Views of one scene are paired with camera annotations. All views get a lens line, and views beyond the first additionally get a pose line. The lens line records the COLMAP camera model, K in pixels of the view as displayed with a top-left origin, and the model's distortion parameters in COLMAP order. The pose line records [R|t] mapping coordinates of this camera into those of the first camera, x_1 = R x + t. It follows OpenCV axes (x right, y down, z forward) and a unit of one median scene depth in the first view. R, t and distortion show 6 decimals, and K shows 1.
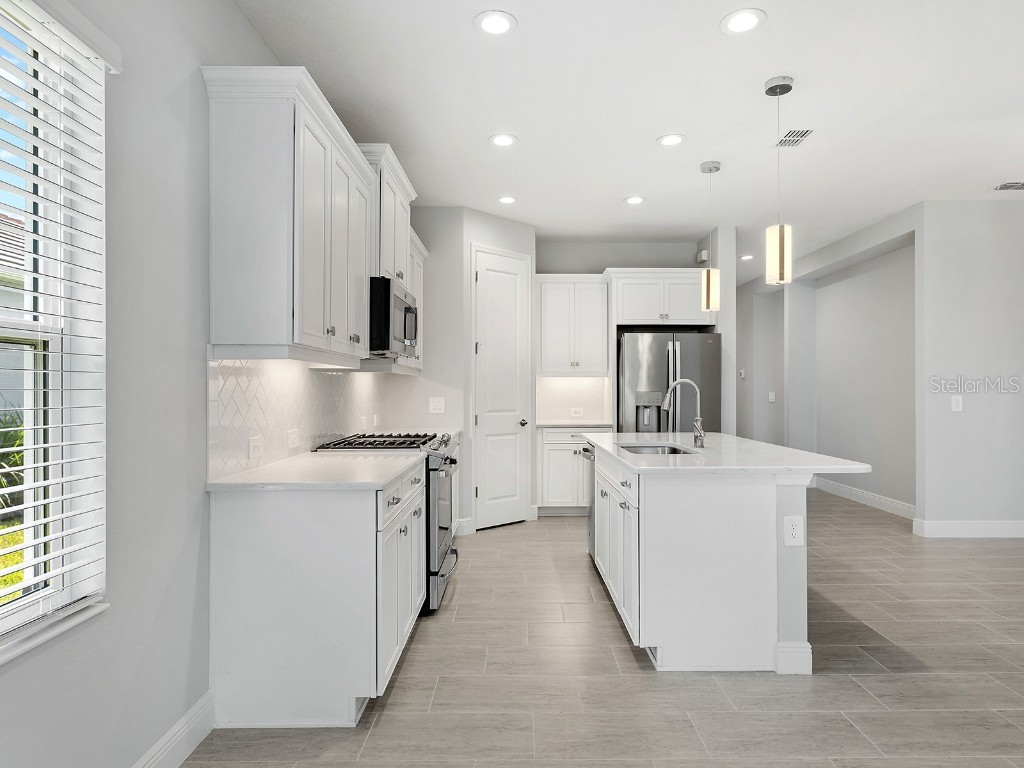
lens RADIAL K [[608.3, 0, 515.2], [0, 608.3, 388.0], [0, 0, 1]] dist [0.016386, -0.010347]
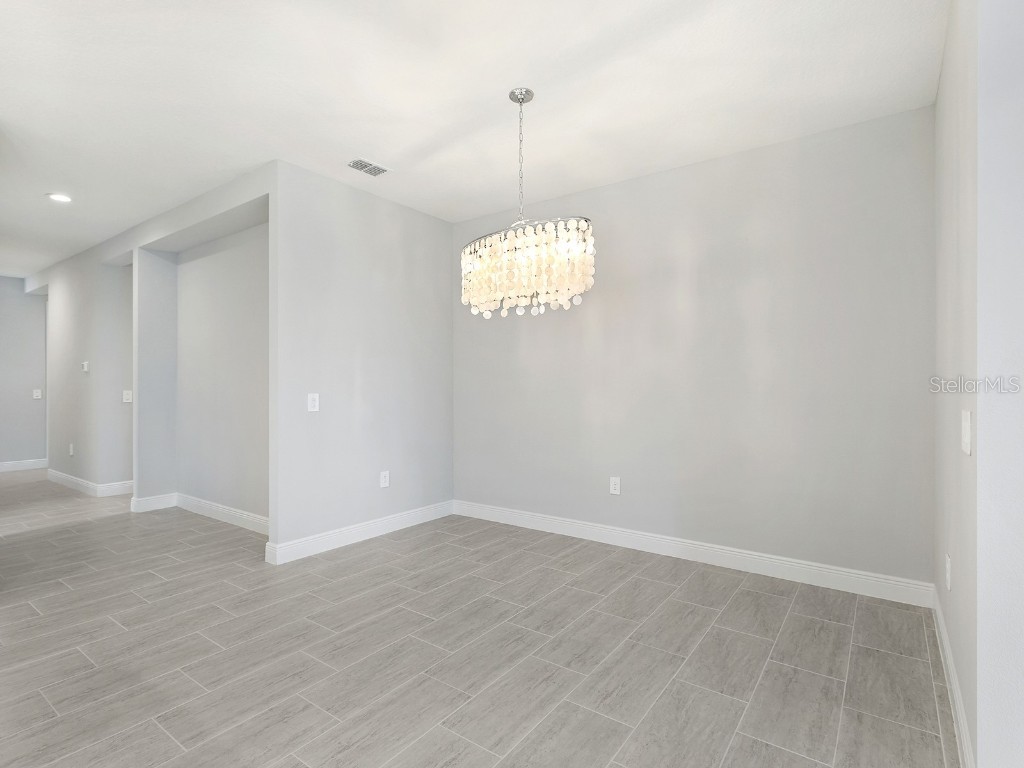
lens RADIAL K [[517.1, 0, 526.3], [0, 517.1, 386.2], [0, 0, 1]] dist [0.003632, -0.001073]
pose [[0.579150, -0.000267, 0.815221, 0.294762], [0.001831, 0.999998, -0.000973, 0.004215], [-0.815219, 0.002056, 0.579150, 0.321999]]
